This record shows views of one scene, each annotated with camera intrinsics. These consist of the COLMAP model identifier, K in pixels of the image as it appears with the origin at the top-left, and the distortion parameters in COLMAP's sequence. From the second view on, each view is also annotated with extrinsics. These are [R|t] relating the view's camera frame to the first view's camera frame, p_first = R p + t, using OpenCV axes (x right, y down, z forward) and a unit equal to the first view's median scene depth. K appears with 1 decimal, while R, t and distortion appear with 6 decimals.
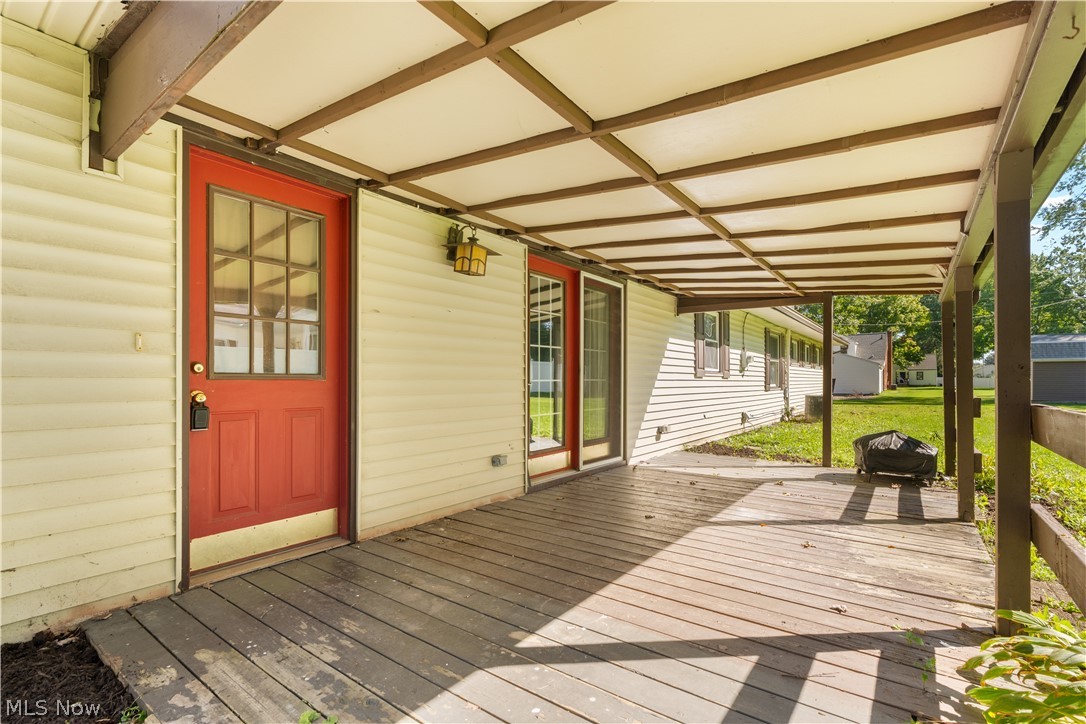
lens RADIAL K [[487.7, 0, 543.2], [0, 487.7, 366.0], [0, 0, 1]] dist [-0.003633, 0.000388]
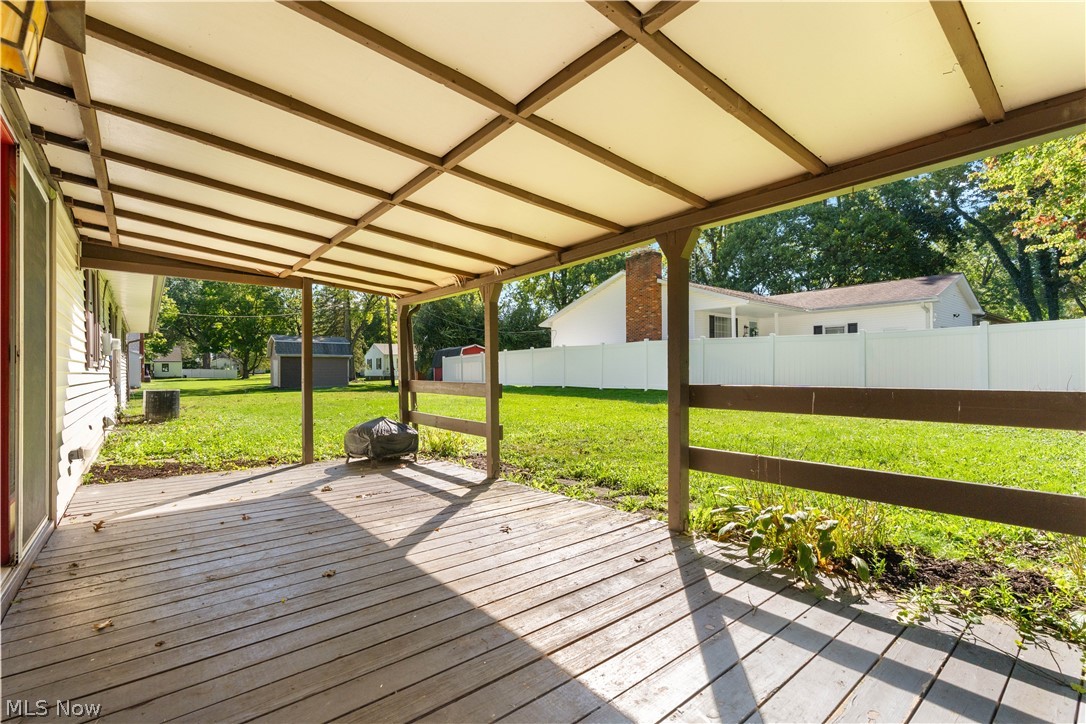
lens RADIAL K [[487.7, 0, 543.2], [0, 487.7, 366.0], [0, 0, 1]] dist [-0.003633, 0.000388]
pose [[0.252153, 0.004411, 0.967677, -0.403504], [-0.020792, 0.999783, 0.000861, 0.014629], [-0.967464, -0.020337, 0.252190, 0.603942]]
